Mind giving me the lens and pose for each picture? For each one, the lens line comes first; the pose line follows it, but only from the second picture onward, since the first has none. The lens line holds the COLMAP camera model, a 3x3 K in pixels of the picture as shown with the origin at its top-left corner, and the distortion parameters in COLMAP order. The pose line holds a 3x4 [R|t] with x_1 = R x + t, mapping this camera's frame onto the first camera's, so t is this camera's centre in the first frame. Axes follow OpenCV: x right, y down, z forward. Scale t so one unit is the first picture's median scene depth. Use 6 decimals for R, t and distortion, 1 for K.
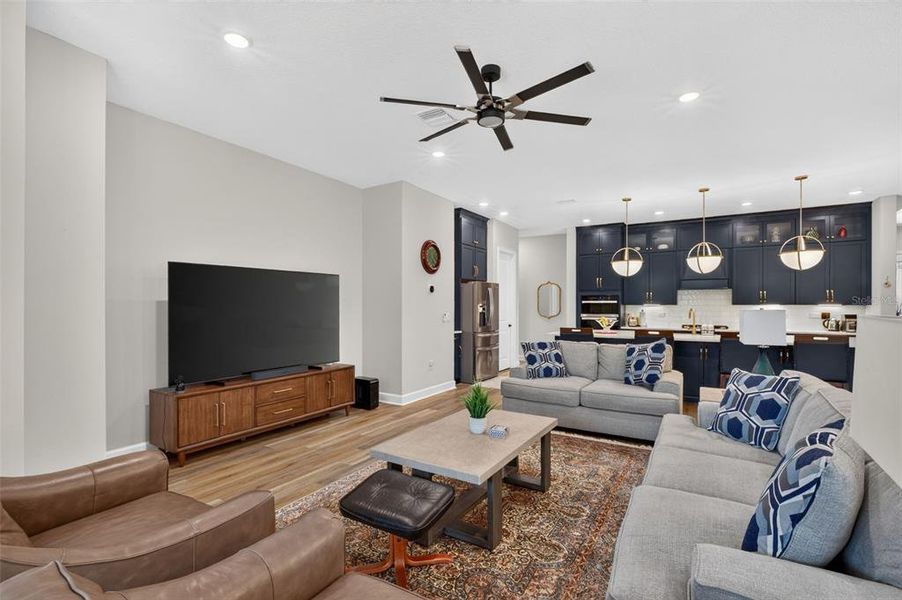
lens RADIAL K [[410.2, 0, 443.1], [0, 410.2, 313.3], [0, 0, 1]] dist [-0.010402, 0.002155]
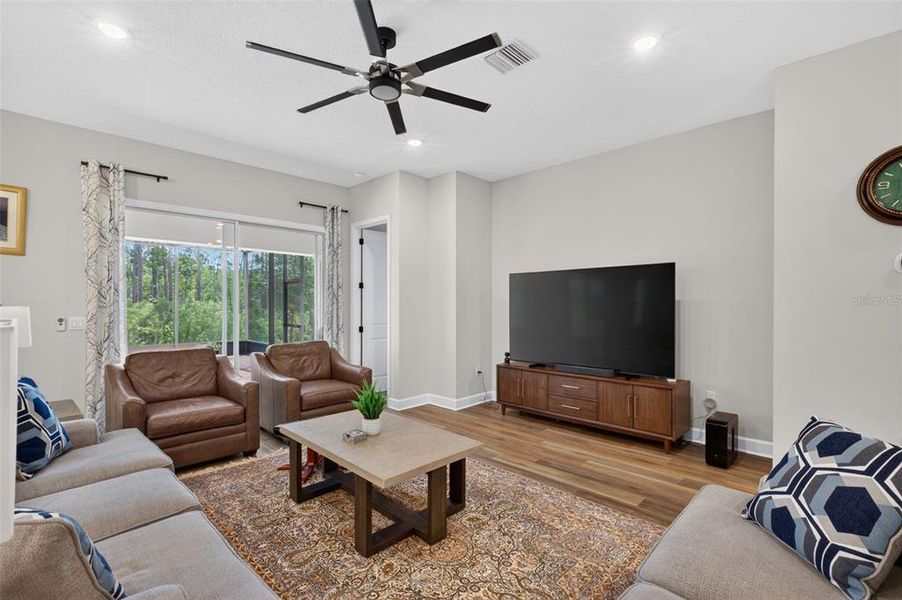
lens RADIAL K [[410.2, 0, 466.3], [0, 410.2, 307.1], [0, 0, 1]] dist [-0.010402, 0.002155]
pose [[-0.189275, 0.006727, -0.981901, 0.523350], [-0.019187, 0.999760, 0.010548, -0.012365], [0.981737, 0.020837, -0.189100, 0.736414]]
